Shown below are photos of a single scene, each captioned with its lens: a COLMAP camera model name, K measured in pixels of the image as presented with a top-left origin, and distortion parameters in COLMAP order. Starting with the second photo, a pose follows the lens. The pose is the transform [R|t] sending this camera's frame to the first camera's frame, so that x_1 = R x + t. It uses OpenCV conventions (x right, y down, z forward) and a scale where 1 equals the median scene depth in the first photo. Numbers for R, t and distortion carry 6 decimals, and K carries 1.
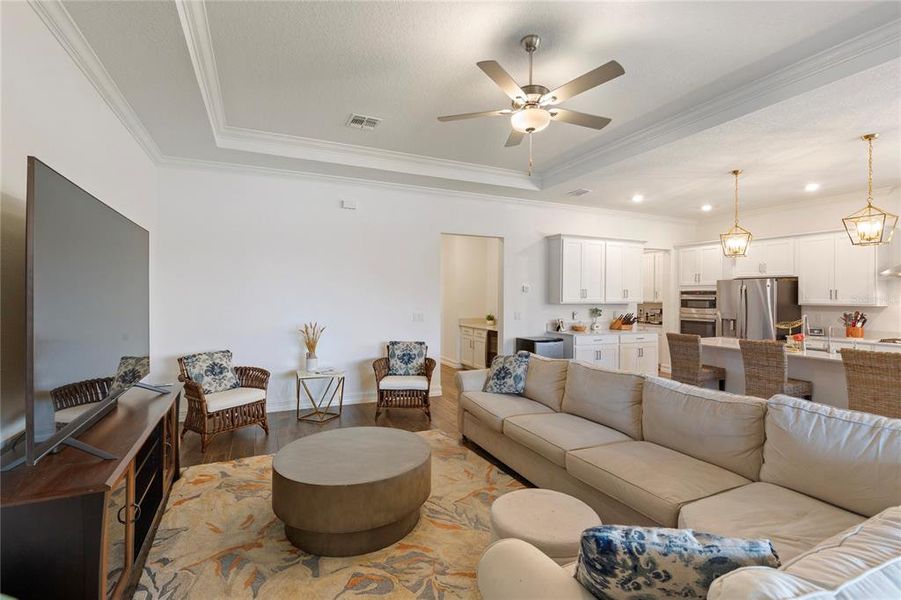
lens RADIAL K [[414.7, 0, 445.6], [0, 414.7, 295.9], [0, 0, 1]] dist [0.003172, -0.000176]
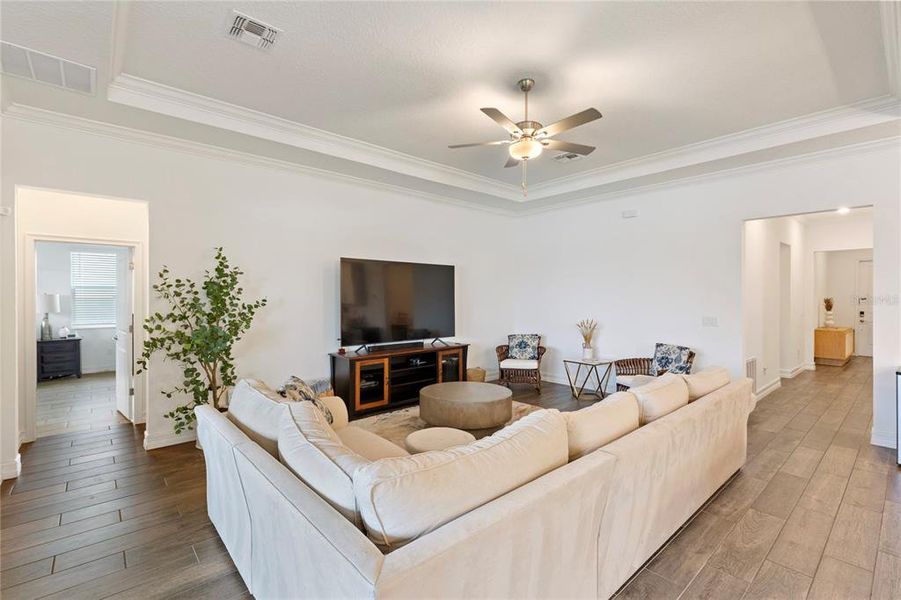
lens RADIAL K [[409.5, 0, 446.8], [0, 409.5, 296.5], [0, 0, 1]] dist [0.014026, -0.000504]
pose [[0.282667, -0.007415, -0.959190, 0.602724], [0.000434, 0.999971, -0.007602, 0.004860], [0.959218, 0.001732, 0.282662, 0.212525]]
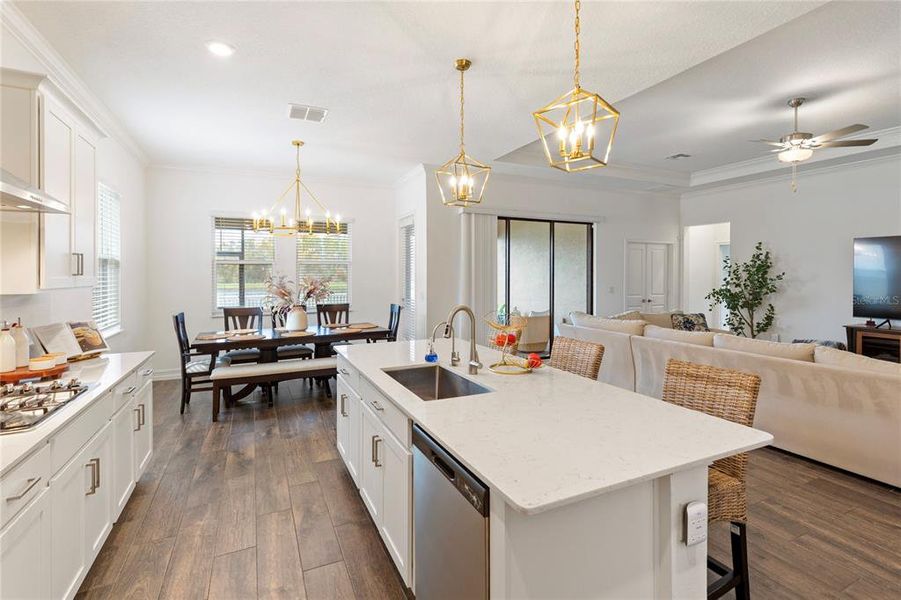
lens RADIAL K [[417.6, 0, 450.2], [0, 417.6, 276.7], [0, 0, 1]] dist [0.009948, -0.000220]
pose [[-0.999790, -0.004124, -0.020052, 0.690624], [-0.004281, 0.999960, 0.007790, 0.004410], [0.020019, 0.007874, -0.999769, 1.168415]]
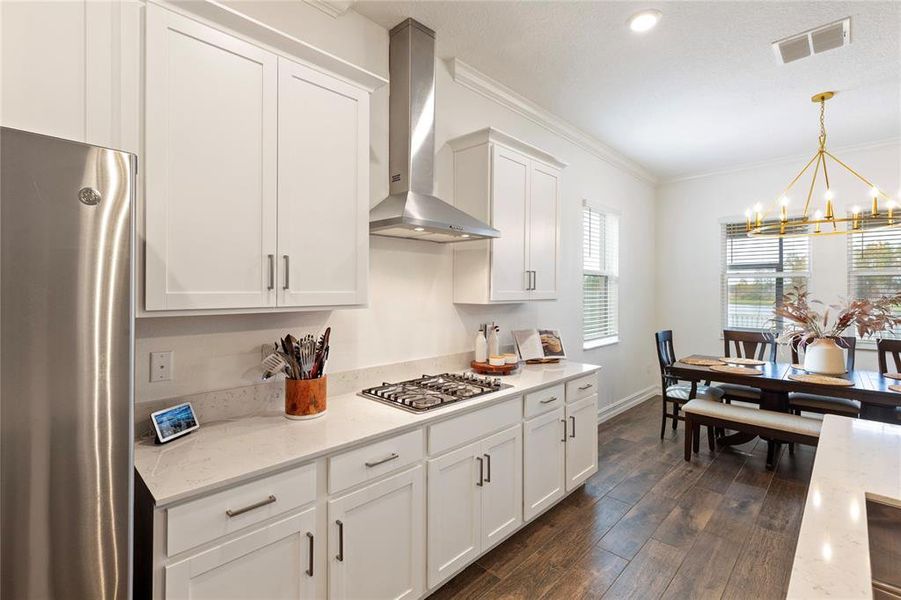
lens RADIAL K [[411.3, 0, 452.7], [0, 411.3, 287.6], [0, 0, 1]] dist [0.010602, -0.000016]
pose [[-0.369245, -0.004079, 0.929323, 0.642046], [-0.005509, 0.999982, 0.002200, 0.004993], [-0.929316, -0.004307, -0.369261, 0.997584]]
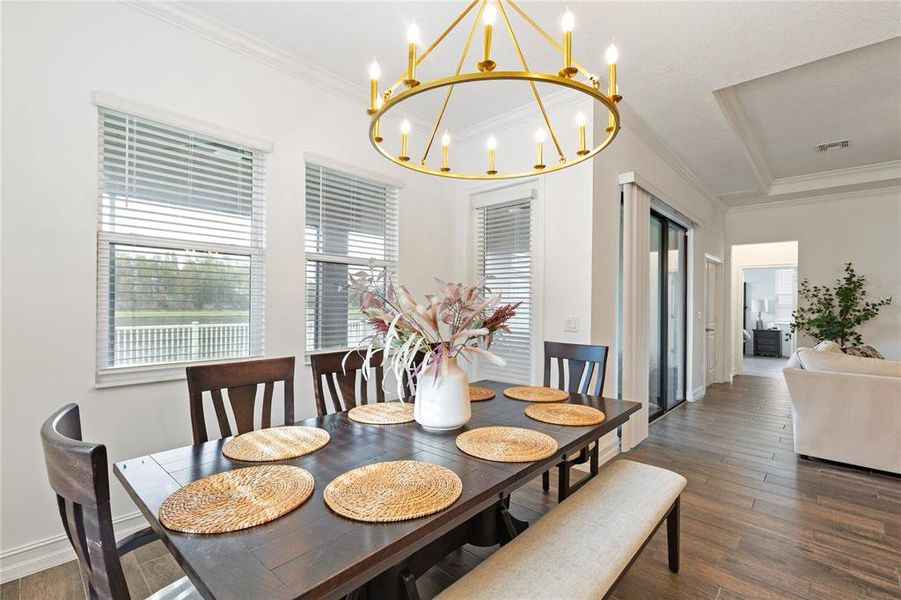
lens RADIAL K [[405.5, 0, 447.6], [0, 405.5, 303.9], [0, 0, 1]] dist [0.007892, -0.000624]
pose [[-0.923580, -0.018535, -0.382956, 1.101206], [-0.019679, 0.999806, -0.000930, 0.035512], [0.382899, 0.006677, -0.923766, 0.582763]]
